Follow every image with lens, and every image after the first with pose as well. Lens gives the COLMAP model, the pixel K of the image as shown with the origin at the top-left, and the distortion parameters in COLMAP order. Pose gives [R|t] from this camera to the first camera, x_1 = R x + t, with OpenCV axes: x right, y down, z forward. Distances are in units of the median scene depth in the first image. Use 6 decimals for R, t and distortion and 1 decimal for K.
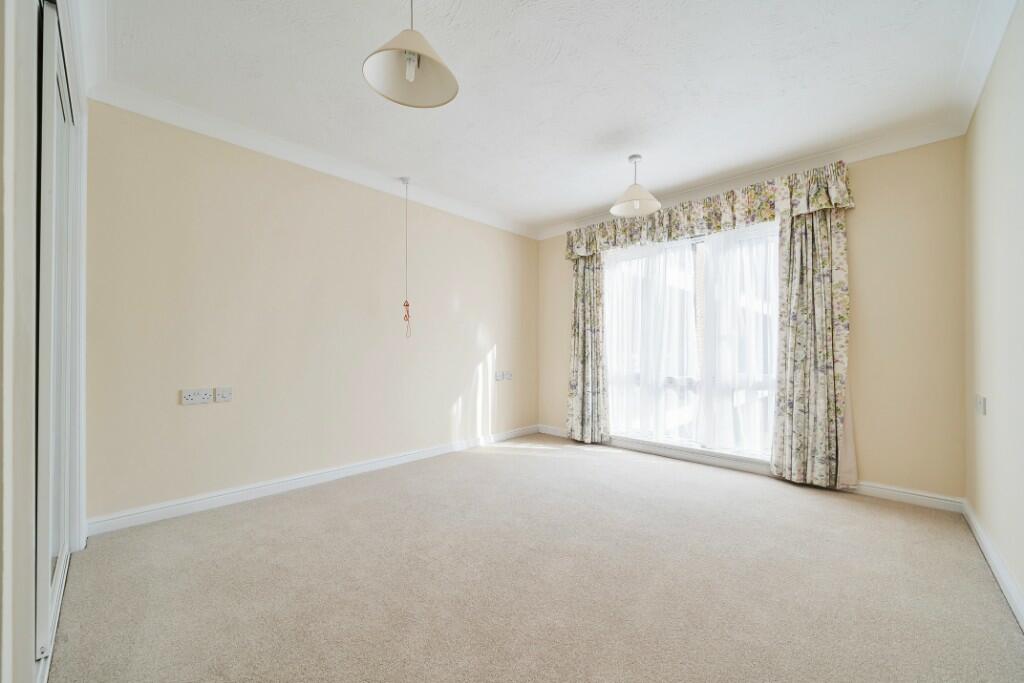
lens RADIAL K [[405.2, 0, 518.6], [0, 405.2, 348.8], [0, 0, 1]] dist [0.000563, -0.000021]
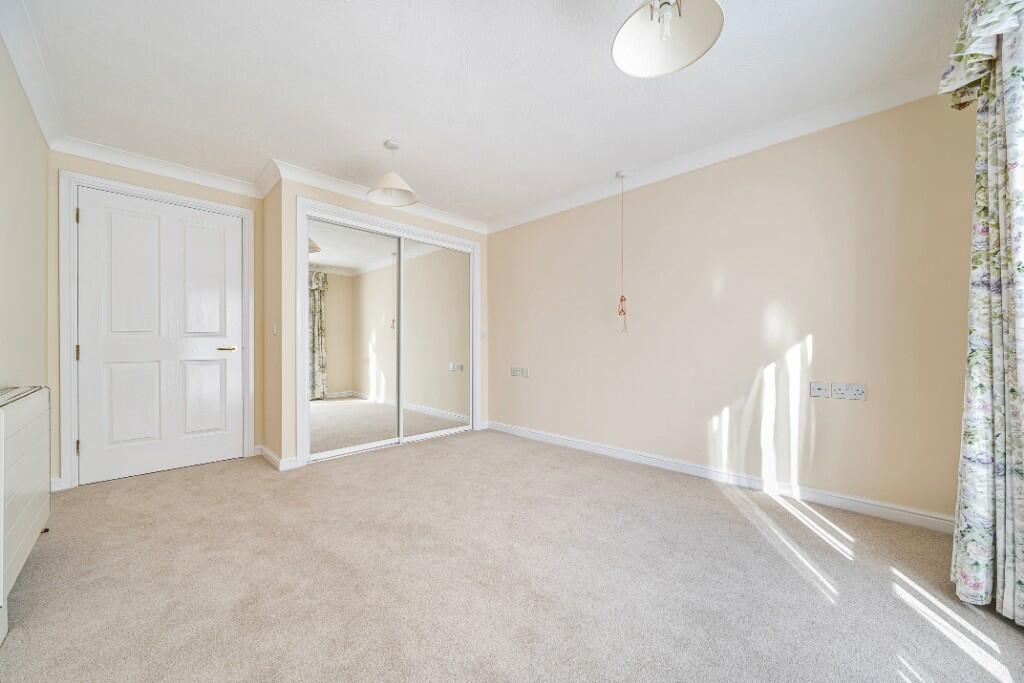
lens RADIAL K [[405.2, 0, 518.6], [0, 405.2, 348.8], [0, 0, 1]] dist [0.000563, -0.000021]
pose [[-0.068923, 0.002514, -0.997619, 0.594394], [0.005582, 0.999982, 0.002134, 0.006508], [0.997606, -0.005422, -0.068936, 0.667140]]
